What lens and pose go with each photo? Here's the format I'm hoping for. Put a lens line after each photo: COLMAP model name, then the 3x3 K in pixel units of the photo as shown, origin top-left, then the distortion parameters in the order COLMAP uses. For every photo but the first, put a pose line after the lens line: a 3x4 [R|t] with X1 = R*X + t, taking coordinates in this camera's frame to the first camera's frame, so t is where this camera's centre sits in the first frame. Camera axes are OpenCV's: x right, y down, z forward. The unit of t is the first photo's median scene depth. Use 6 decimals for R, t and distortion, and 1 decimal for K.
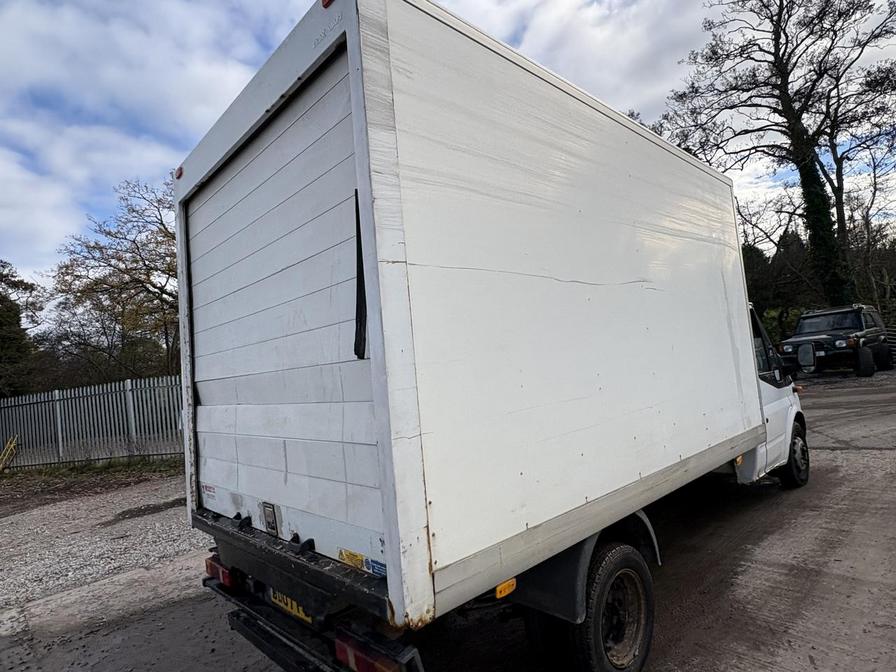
lens RADIAL K [[504.8, 0, 445.2], [0, 504.8, 333.3], [0, 0, 1]] dist [0.000193, 0.001046]
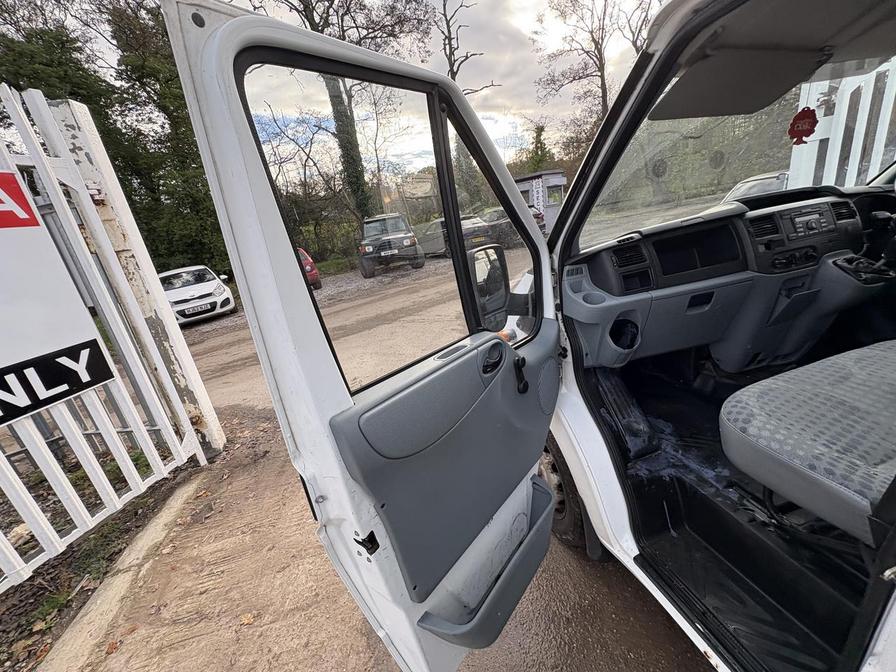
lens RADIAL K [[356.7, 0, 447.4], [0, 356.7, 333.9], [0, 0, 1]] dist [0.001356, -0.000023]
pose [[0.494322, -0.231504, 0.837885, 0.234252], [0.040674, 0.968990, 0.243731, 0.108191], [-0.868327, -0.086402, 0.488409, 1.791263]]
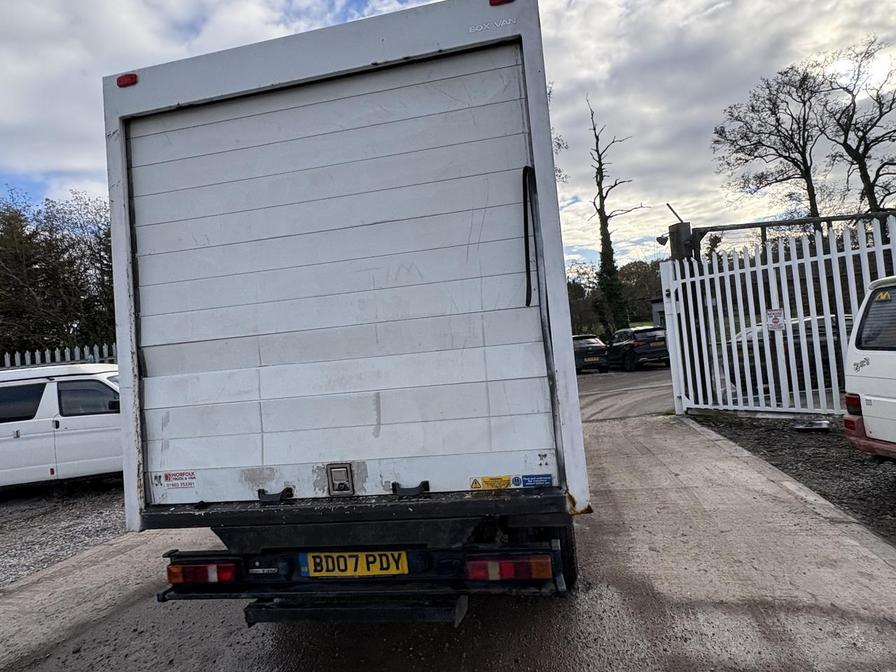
lens RADIAL K [[504.8, 0, 451.2], [0, 504.8, 334.0], [0, 0, 1]] dist [0.000193, 0.001046]
pose [[0.804652, 0.048220, 0.591786, -0.522567], [-0.026737, 0.998628, -0.045016, 0.090102], [-0.593145, 0.020400, 0.804837, 0.070896]]
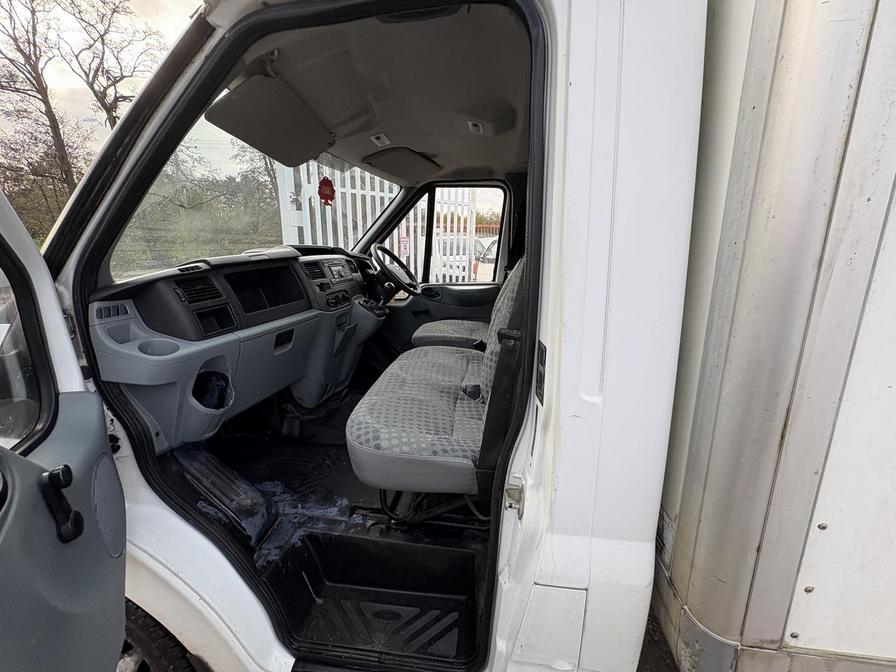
lens RADIAL K [[356.7, 0, 447.8], [0, 356.7, 335.0], [0, 0, 1]] dist [0.001356, -0.000023]
pose [[-0.622119, -0.074709, 0.779350, 0.303769], [0.016203, 0.993995, 0.108219, 0.135310], [-0.782755, 0.079953, -0.617173, 1.837109]]
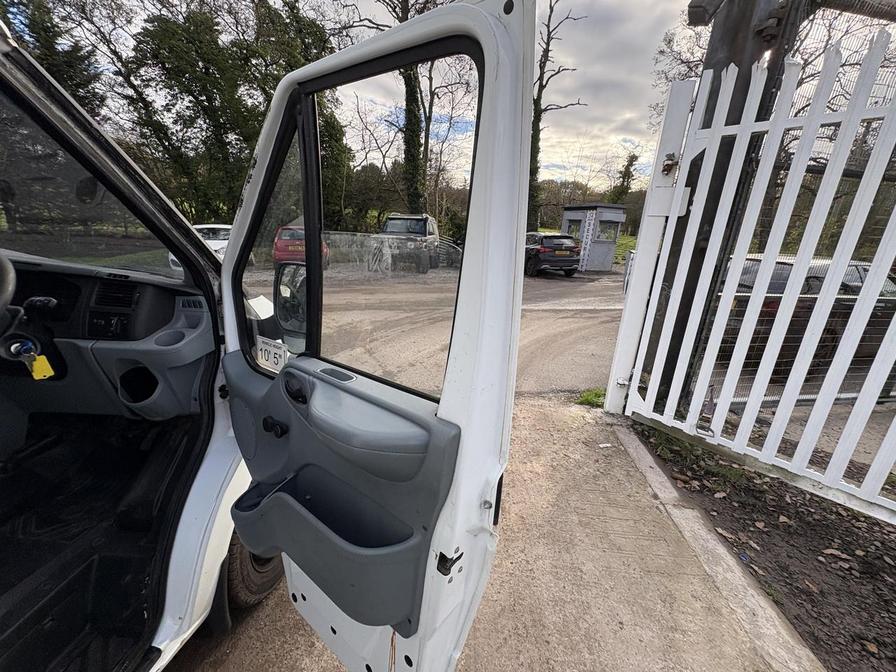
lens RADIAL K [[356.7, 0, 449.3], [0, 356.7, 335.1], [0, 0, 1]] dist [0.001356, -0.000023]
pose [[0.713299, -0.053459, 0.698818, 0.899514], [-0.173940, 0.952389, 0.250401, -0.013199], [-0.678933, -0.300164, 0.670039, 1.123171]]
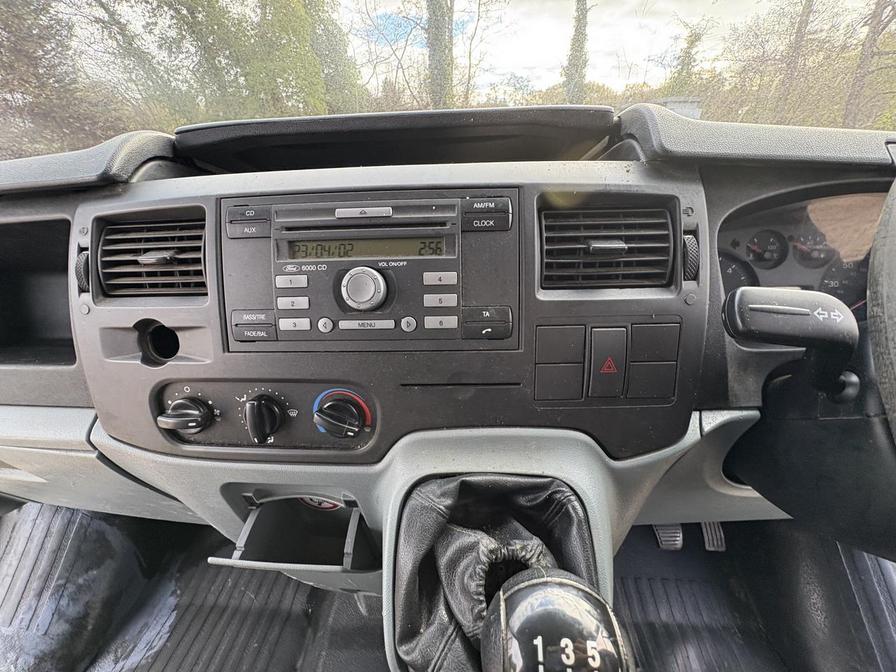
lens RADIAL K [[356.7, 0, 454.2], [0, 356.7, 333.9], [0, 0, 1]] dist [0.001356, -0.000023]
pose [[0.716414, -0.236362, 0.656417, 0.737450], [-0.084595, 0.904492, 0.418016, 0.075933], [-0.692527, -0.355003, 0.627996, 1.590524]]
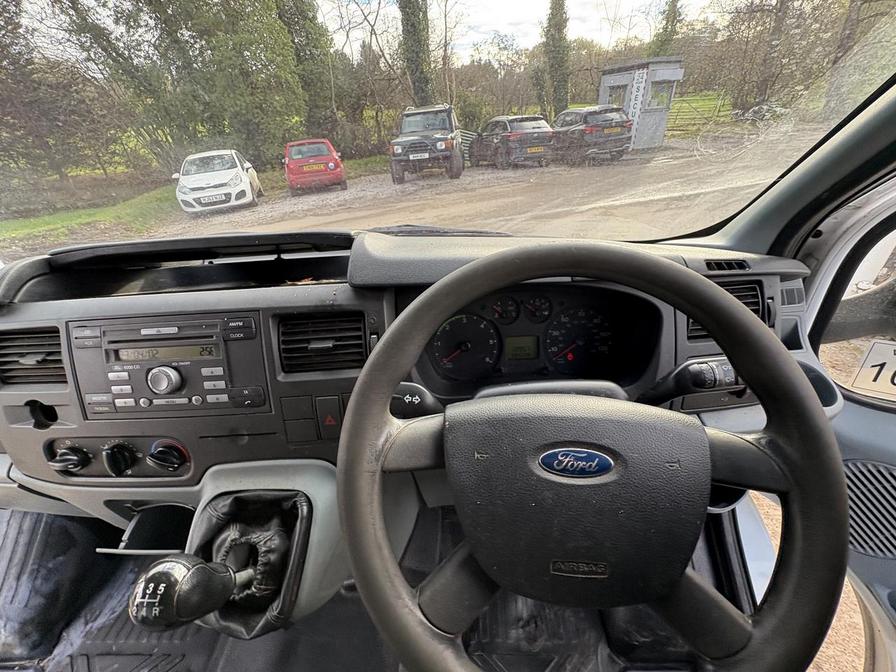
lens RADIAL K [[356.7, 0, 452.9], [0, 356.7, 333.4], [0, 0, 1]] dist [0.001356, -0.000023]
pose [[0.697782, -0.313533, 0.644048, 0.774591], [-0.049626, 0.875798, 0.480119, 0.020850], [-0.714589, -0.366980, 0.595557, 1.515558]]
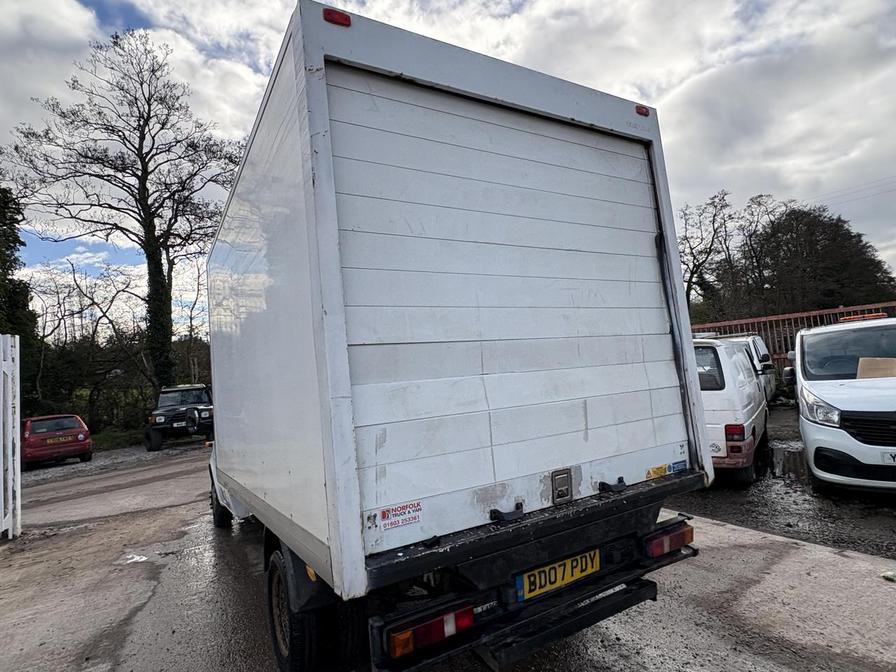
lens RADIAL K [[504.8, 0, 452.6], [0, 504.8, 330.5], [0, 0, 1]] dist [0.000193, 0.001046]
pose [[0.214895, 0.180446, 0.959823, -0.957387], [0.000948, 0.982744, -0.184968, 0.174435], [-0.976637, 0.040658, 0.211015, 0.684377]]
